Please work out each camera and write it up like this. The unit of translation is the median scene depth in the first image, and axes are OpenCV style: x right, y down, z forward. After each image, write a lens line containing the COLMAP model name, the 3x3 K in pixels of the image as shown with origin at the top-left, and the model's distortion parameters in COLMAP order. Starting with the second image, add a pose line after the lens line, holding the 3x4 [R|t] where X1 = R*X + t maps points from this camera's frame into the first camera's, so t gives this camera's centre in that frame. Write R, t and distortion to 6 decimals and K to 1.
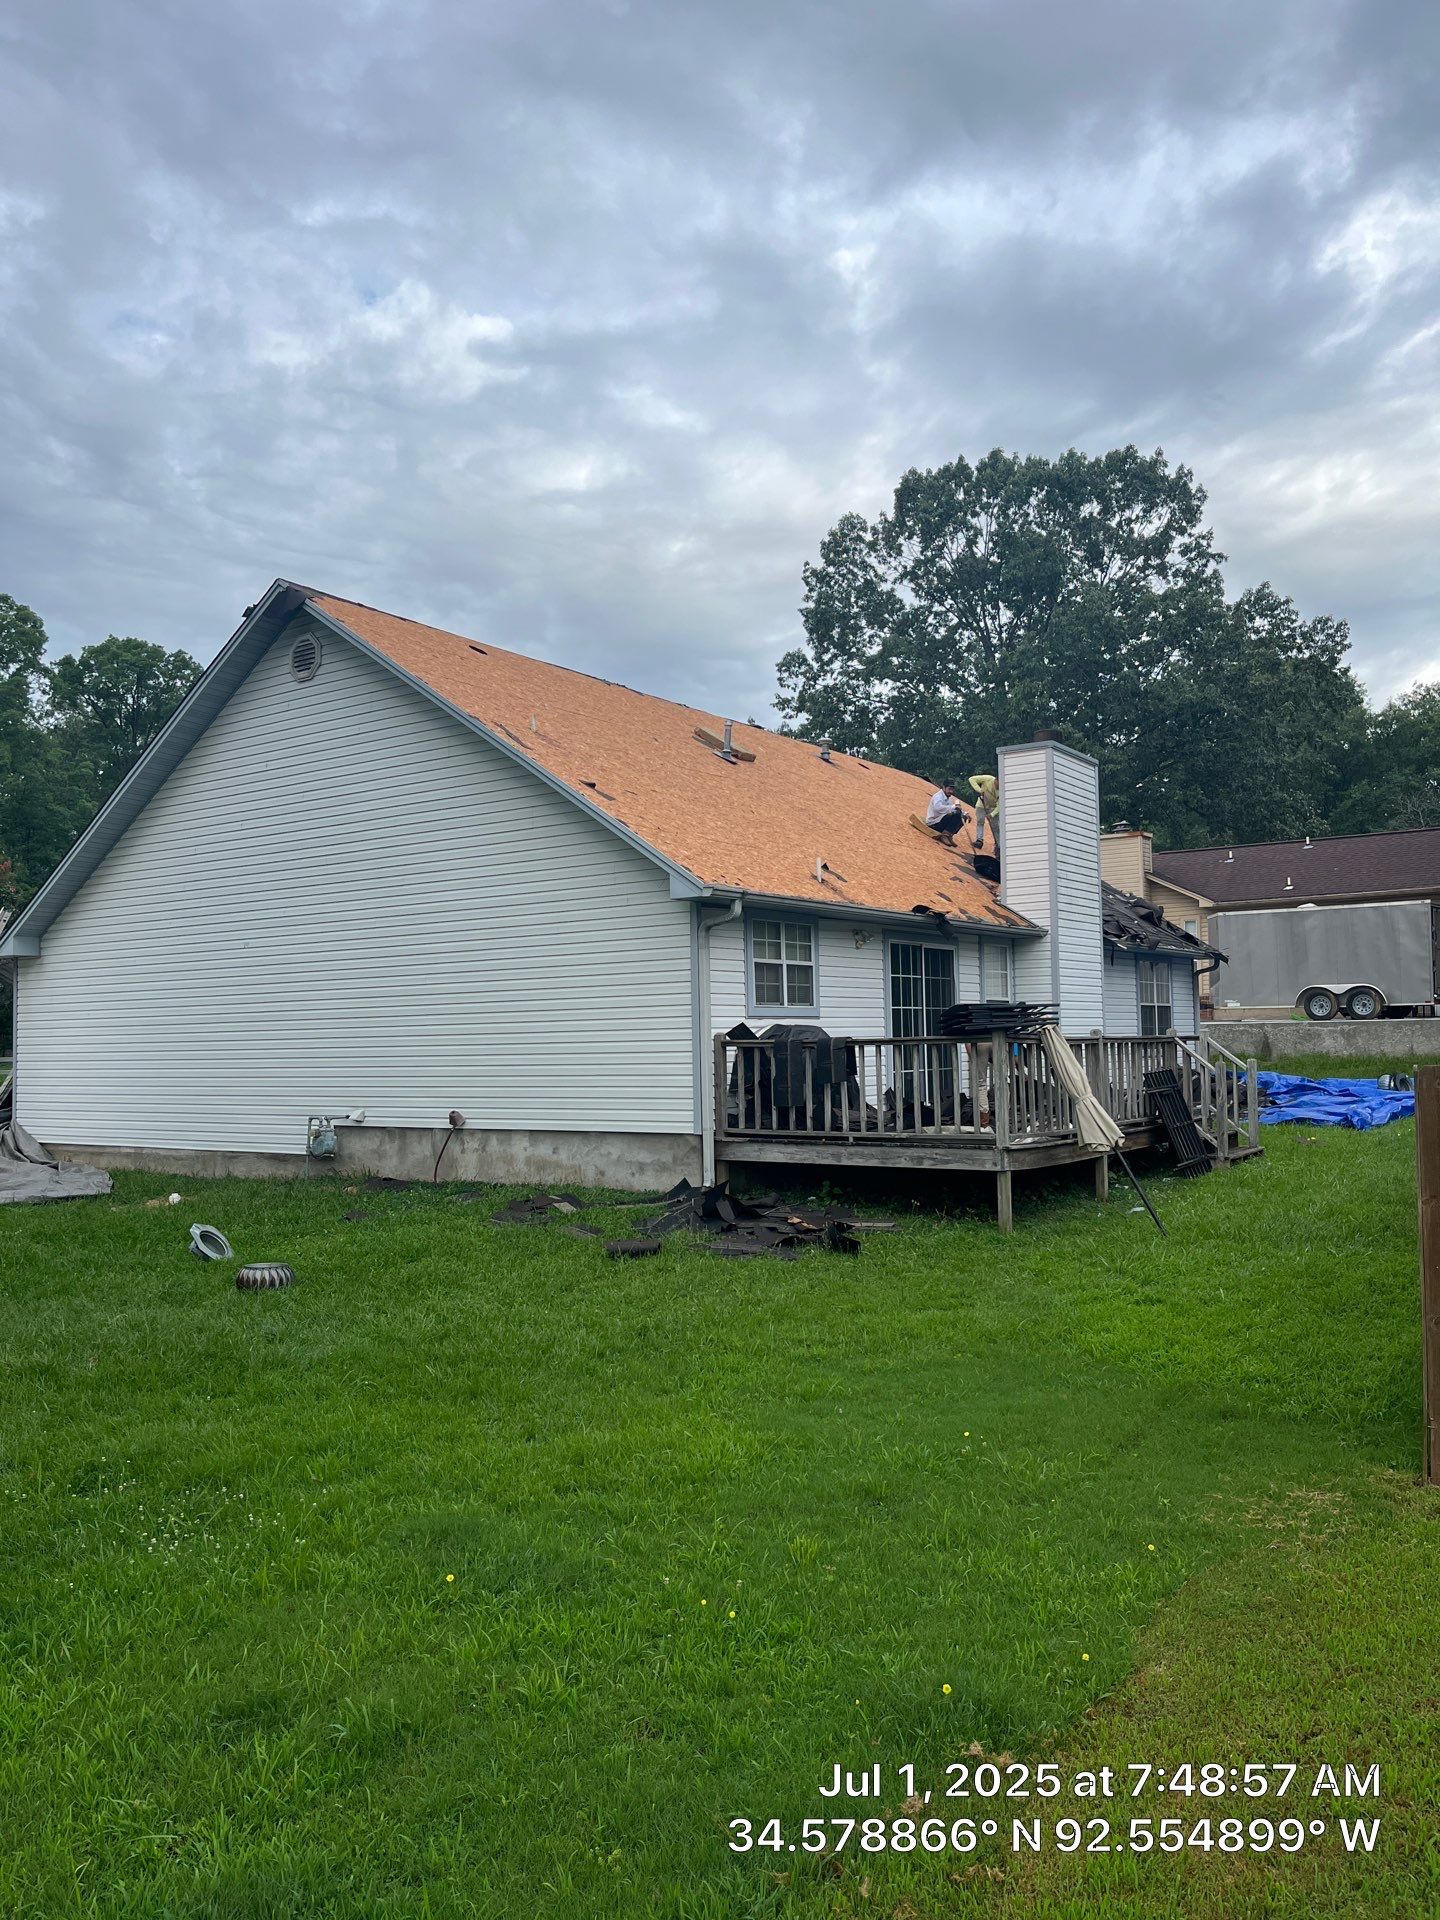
lens RADIAL K [[1430.5, 0, 718.5], [0, 1430.5, 966.0], [0, 0, 1]] dist [0.056731, -0.083552]
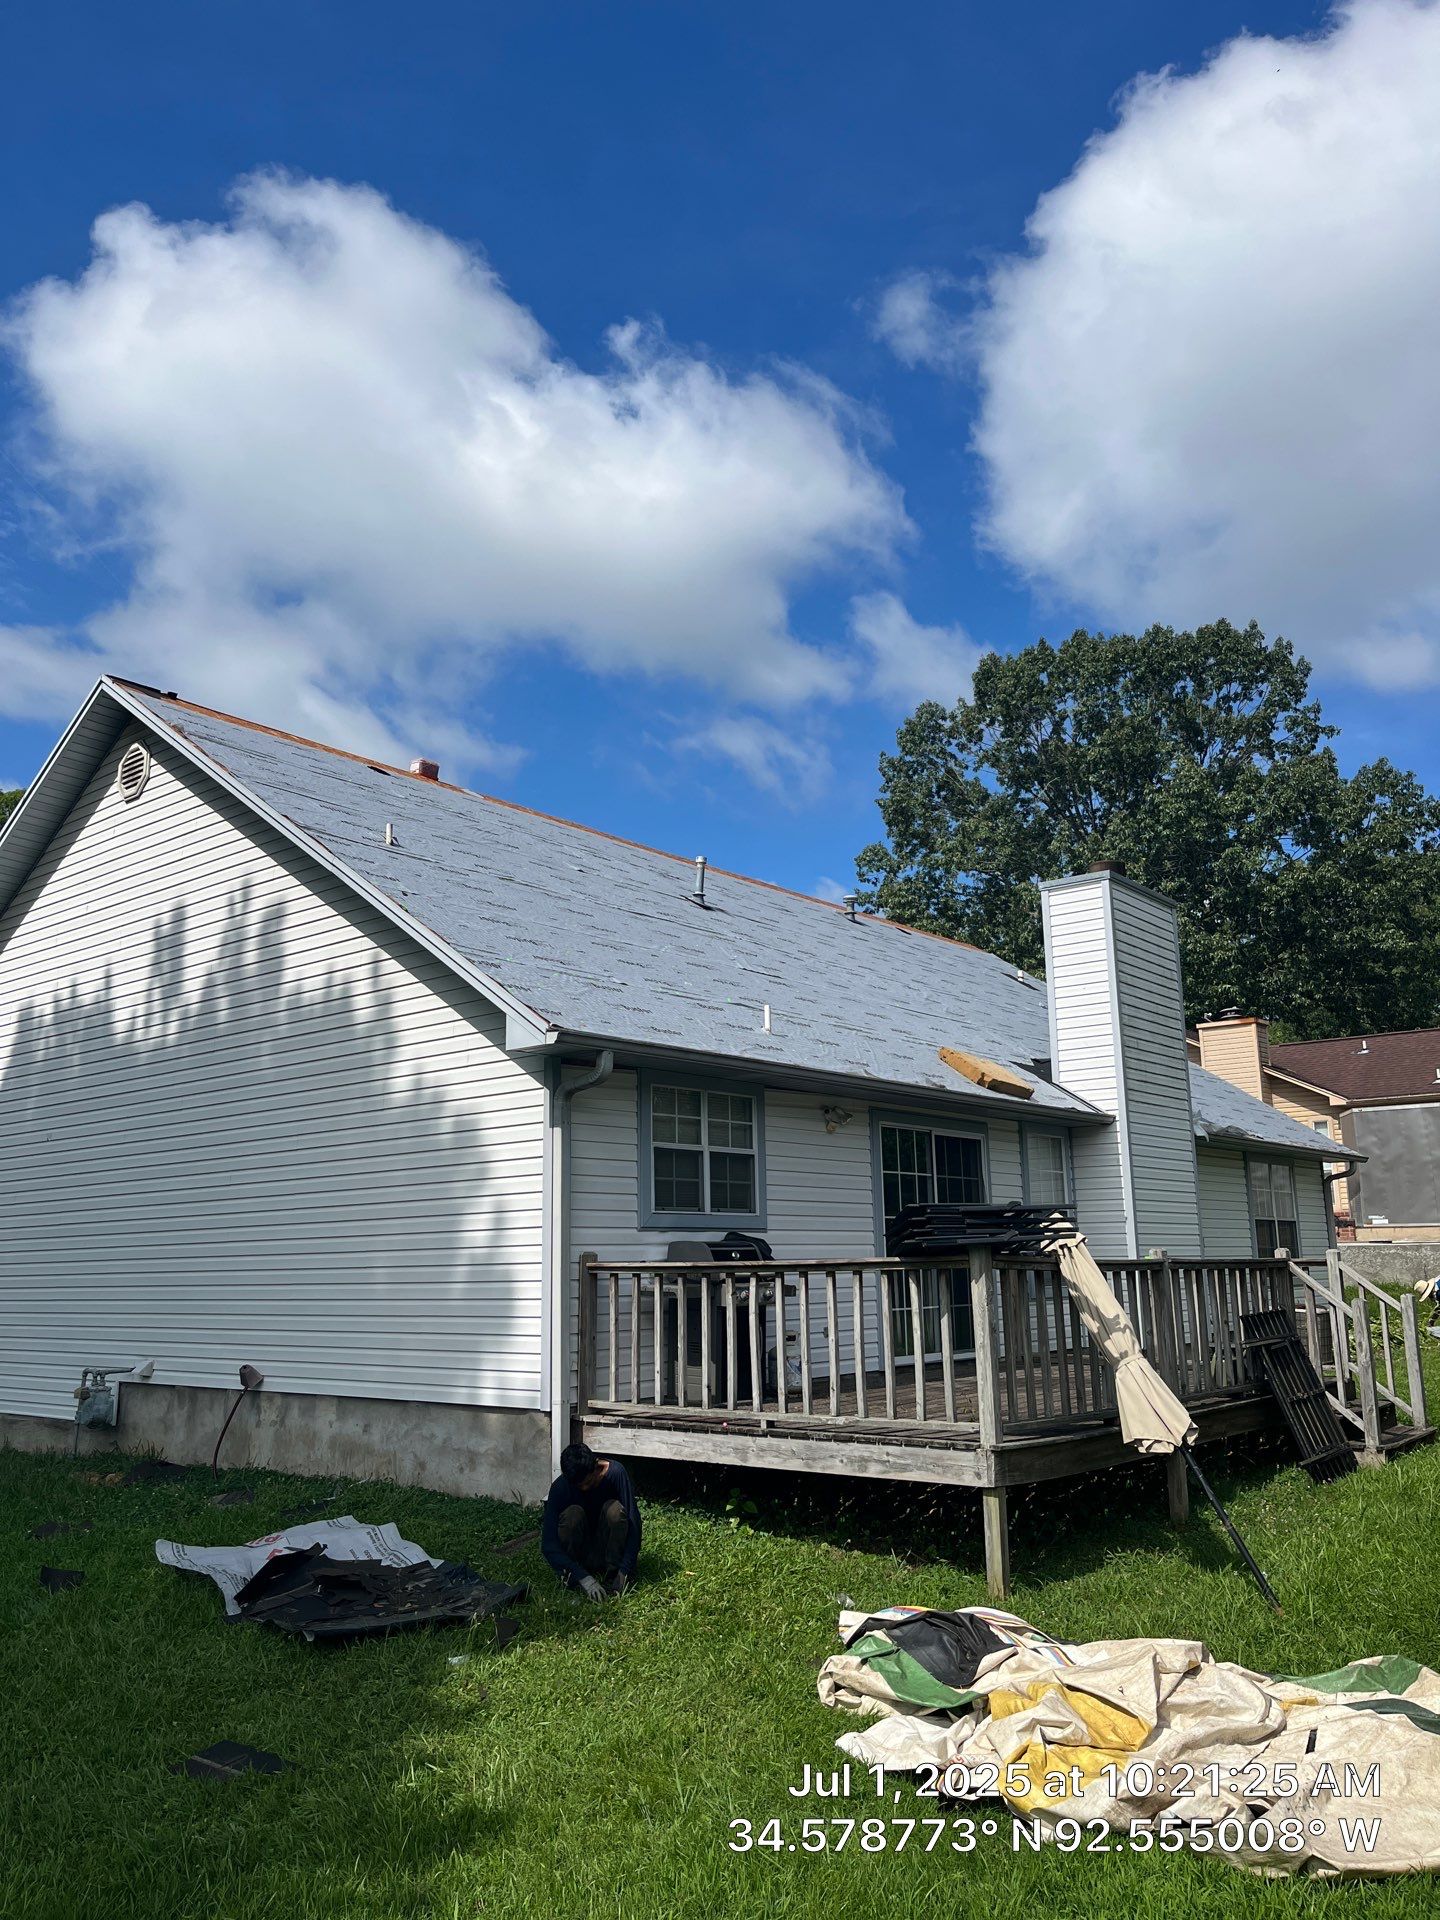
lens RADIAL K [[1430.5, 0, 718.5], [0, 1430.5, 966.0], [0, 0, 1]] dist [0.056731, -0.083552]
pose [[0.996619, -0.014060, -0.080952, 0.071193], [0.001637, 0.988454, -0.151514, 0.009689], [0.082148, 0.150870, 0.985135, 0.191397]]
